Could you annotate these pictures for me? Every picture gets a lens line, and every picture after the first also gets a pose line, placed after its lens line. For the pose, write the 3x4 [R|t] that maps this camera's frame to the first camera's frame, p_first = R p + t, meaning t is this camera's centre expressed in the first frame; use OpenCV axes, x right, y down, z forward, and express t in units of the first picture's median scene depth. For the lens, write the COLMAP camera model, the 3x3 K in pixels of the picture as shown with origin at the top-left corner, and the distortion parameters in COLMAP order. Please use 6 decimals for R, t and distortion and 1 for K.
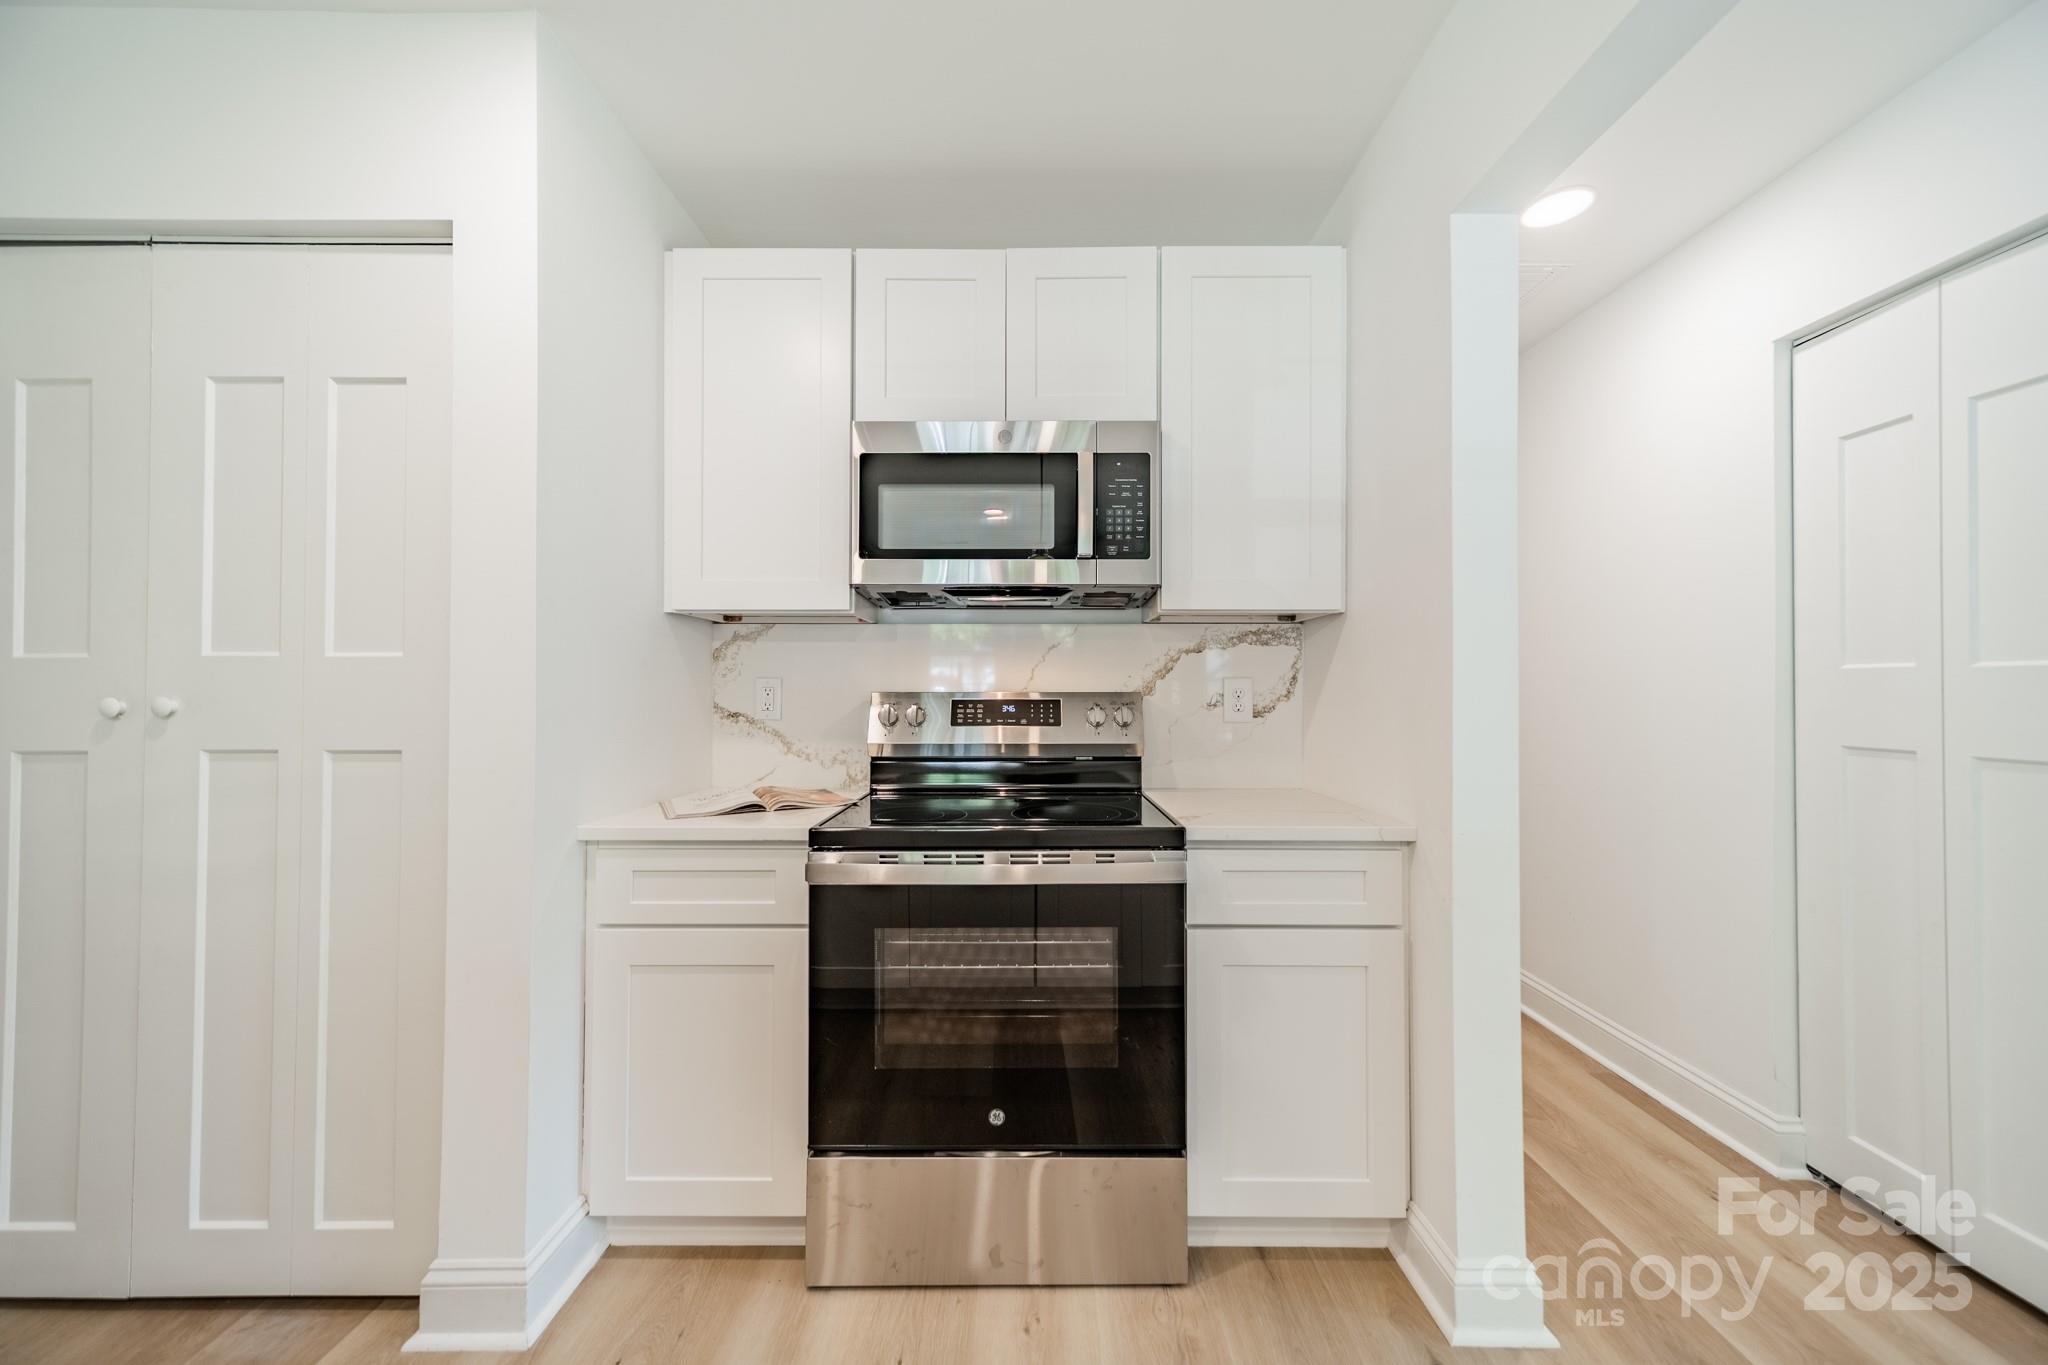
lens RADIAL K [[727.7, 0, 1026.7], [0, 727.7, 680.5], [0, 0, 1]] dist [0.009282, -0.000301]
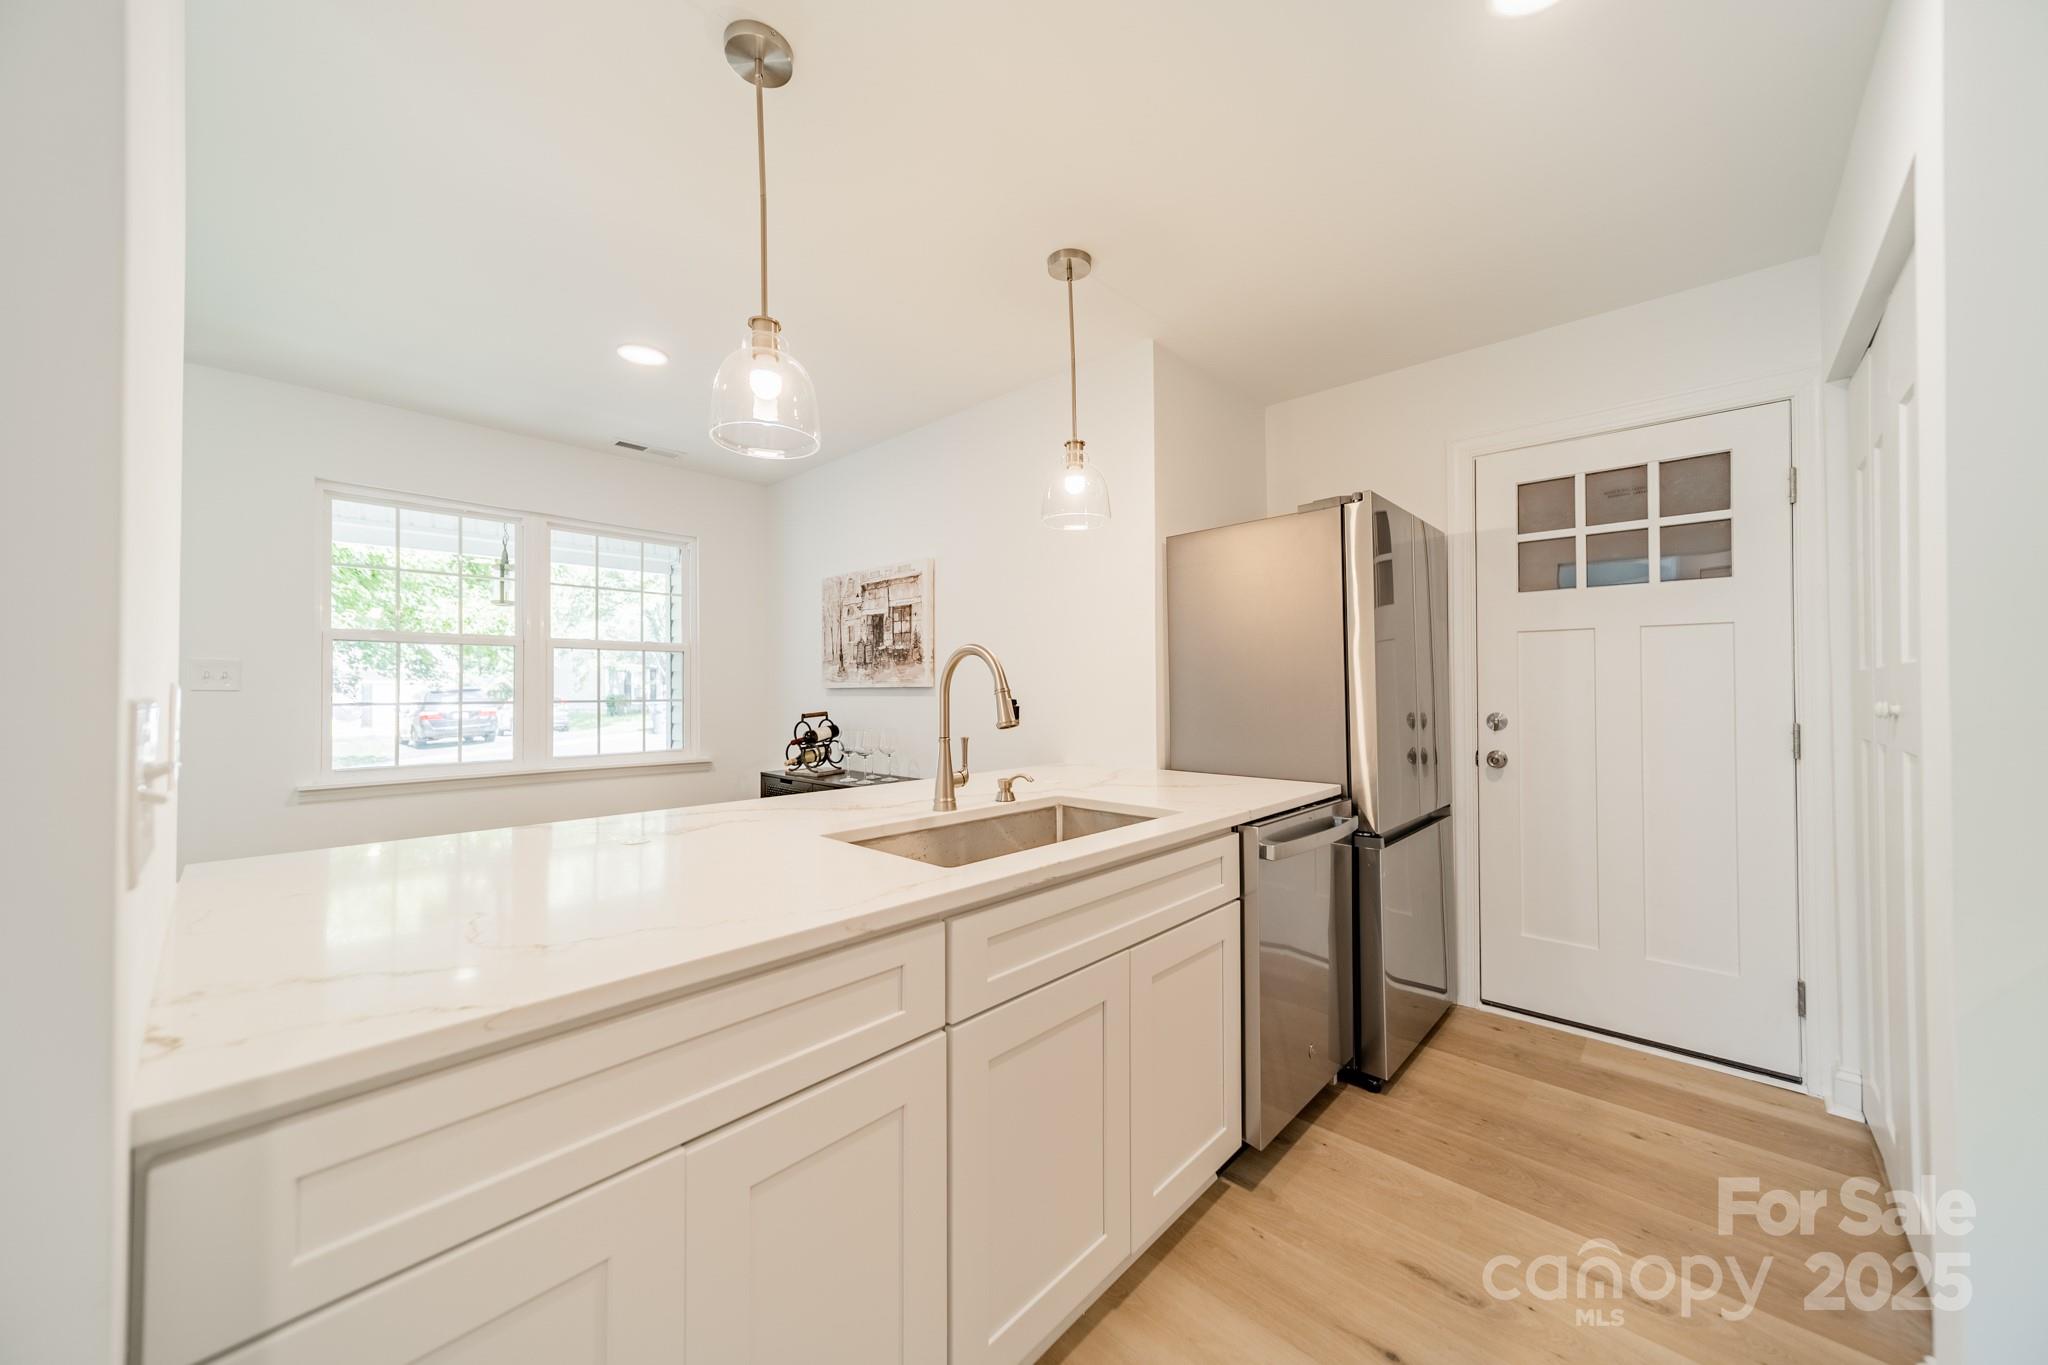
lens RADIAL K [[727.7, 0, 1025.9], [0, 727.7, 679.7], [0, 0, 1]] dist [0.009282, -0.000301]
pose [[-0.671058, -0.007531, -0.741367, 0.420862], [0.012732, 0.999684, -0.021680, -0.002664], [0.741296, -0.023988, -0.670750, 0.607966]]
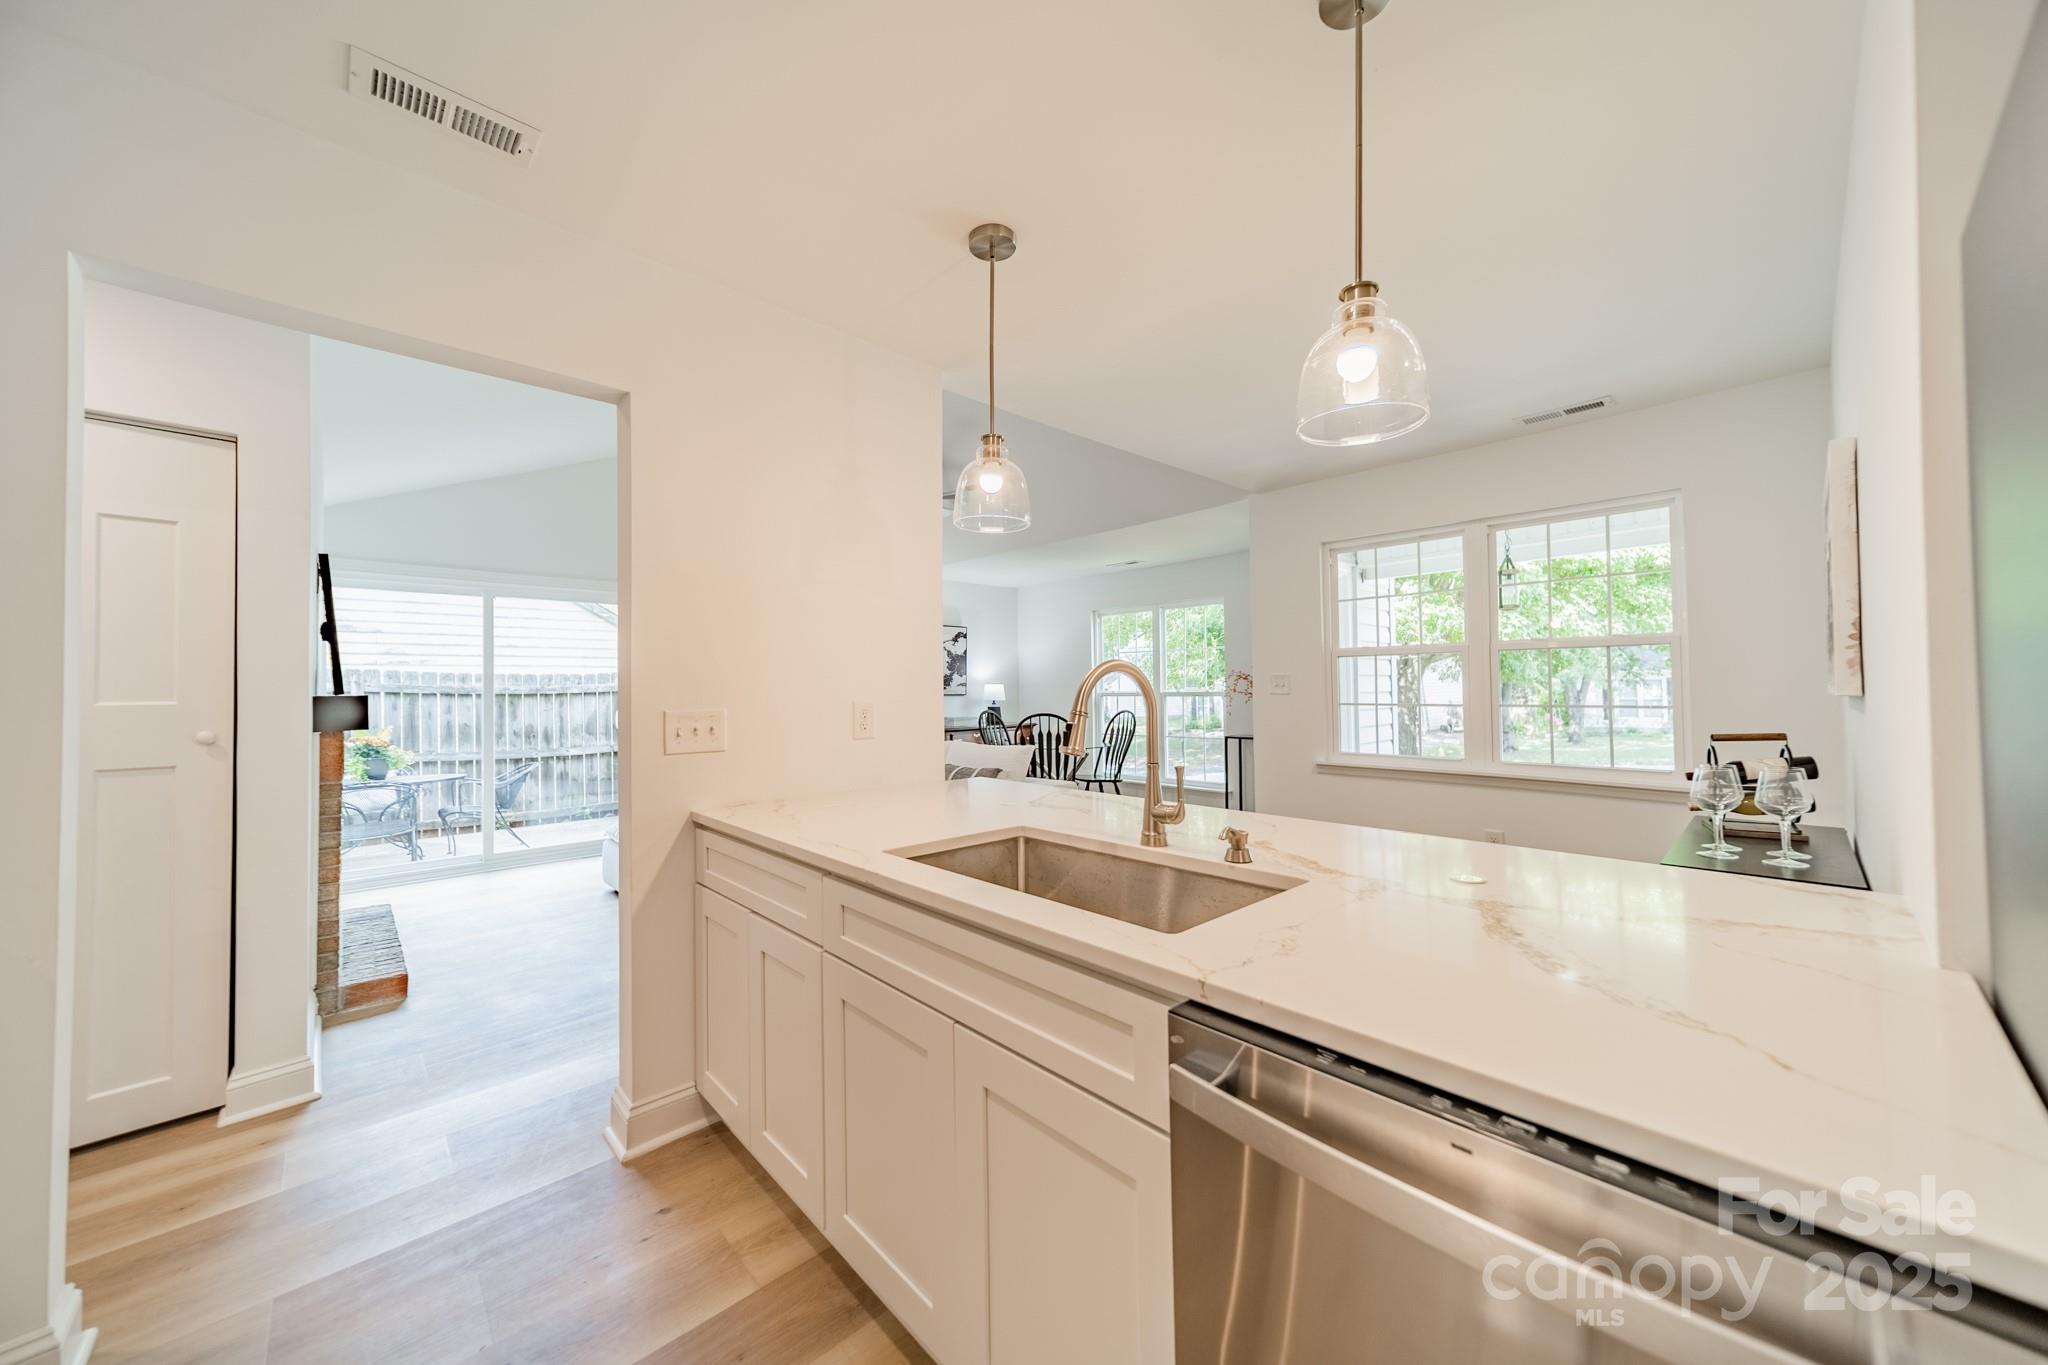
lens RADIAL K [[727.7, 0, 1039.6], [0, 727.7, 677.7], [0, 0, 1]] dist [0.009282, -0.000301]
pose [[-0.701956, 0.018904, 0.711970, -0.814525], [0.000489, 0.999660, -0.026061, -0.028334], [-0.712220, -0.017945, -0.701727, 0.575196]]
